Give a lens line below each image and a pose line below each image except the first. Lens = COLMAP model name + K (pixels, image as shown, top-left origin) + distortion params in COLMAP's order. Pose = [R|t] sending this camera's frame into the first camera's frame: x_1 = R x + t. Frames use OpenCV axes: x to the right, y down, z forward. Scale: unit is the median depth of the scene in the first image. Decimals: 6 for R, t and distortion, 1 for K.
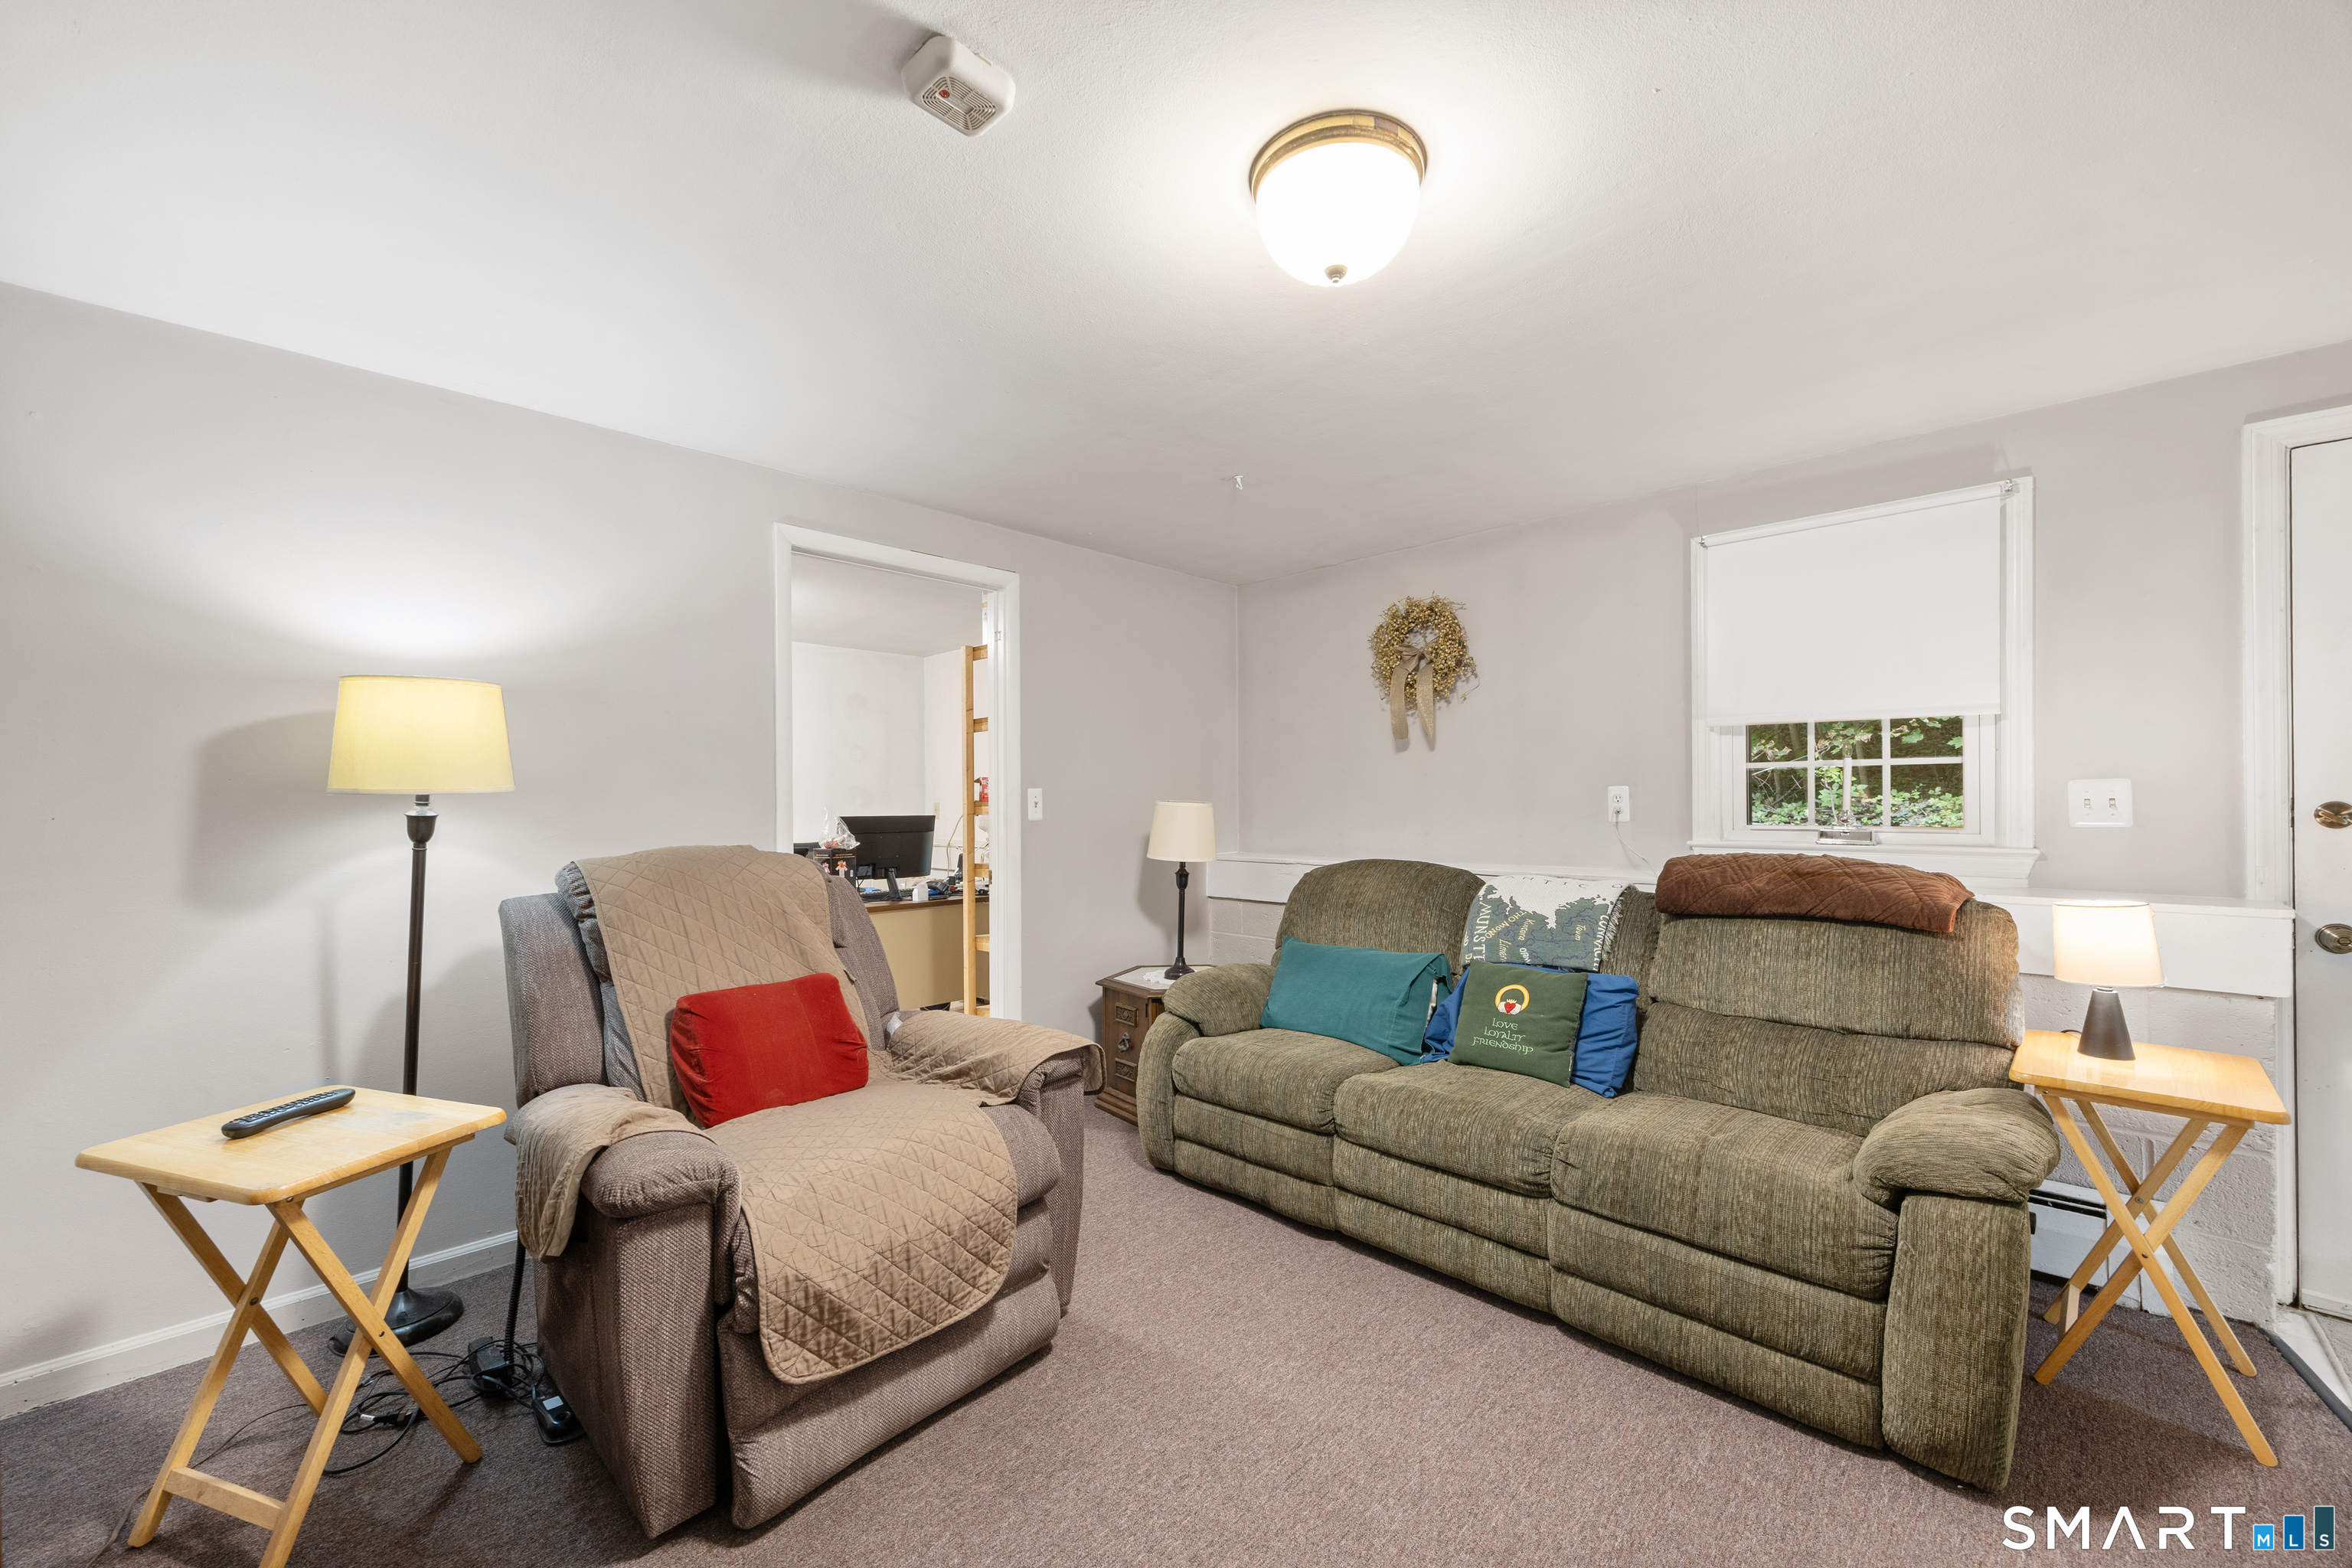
lens RADIAL K [[921.1, 0, 1176.0], [0, 921.1, 784.0], [0, 0, 1]] dist [-0.000067, -0.000018]
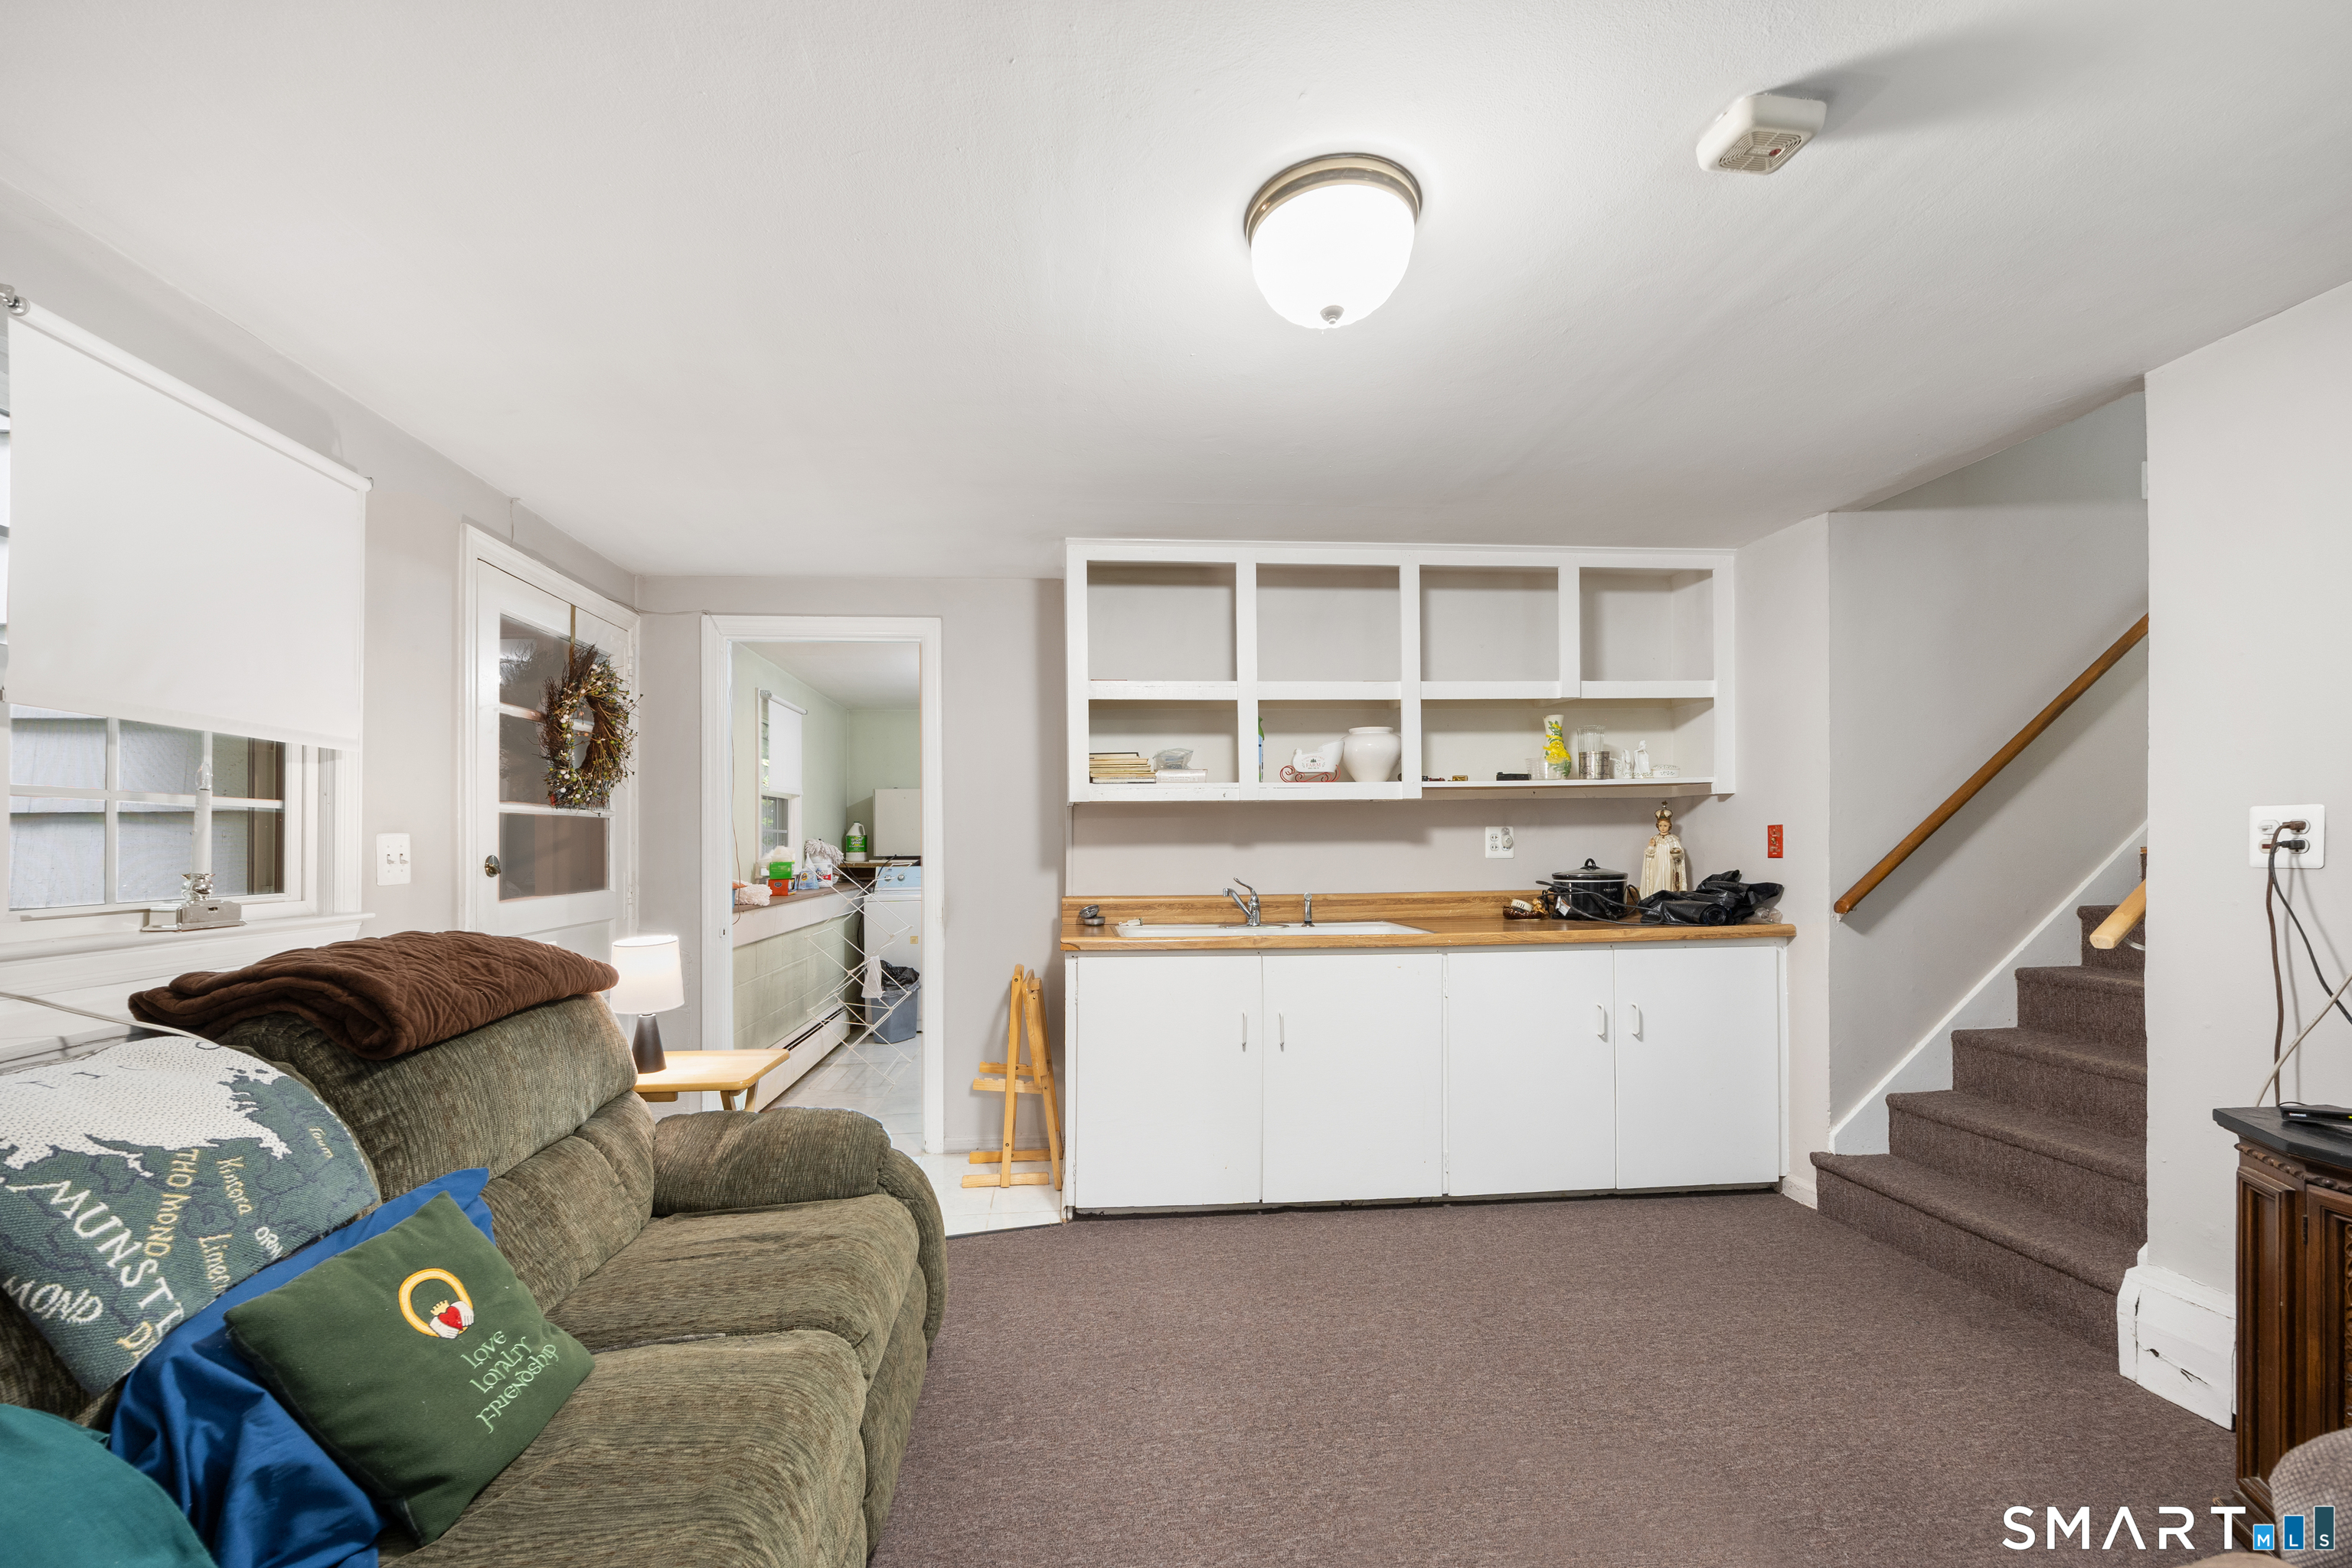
lens RADIAL K [[943.8, 0, 1166.1], [0, 943.8, 849.1], [0, 0, 1]] dist [0.000091, 0.000027]
pose [[-0.759620, 0.009474, 0.650298, -0.201970], [0.004255, 0.999945, -0.009598, 0.020070], [-0.650353, -0.004524, -0.759618, 1.123617]]
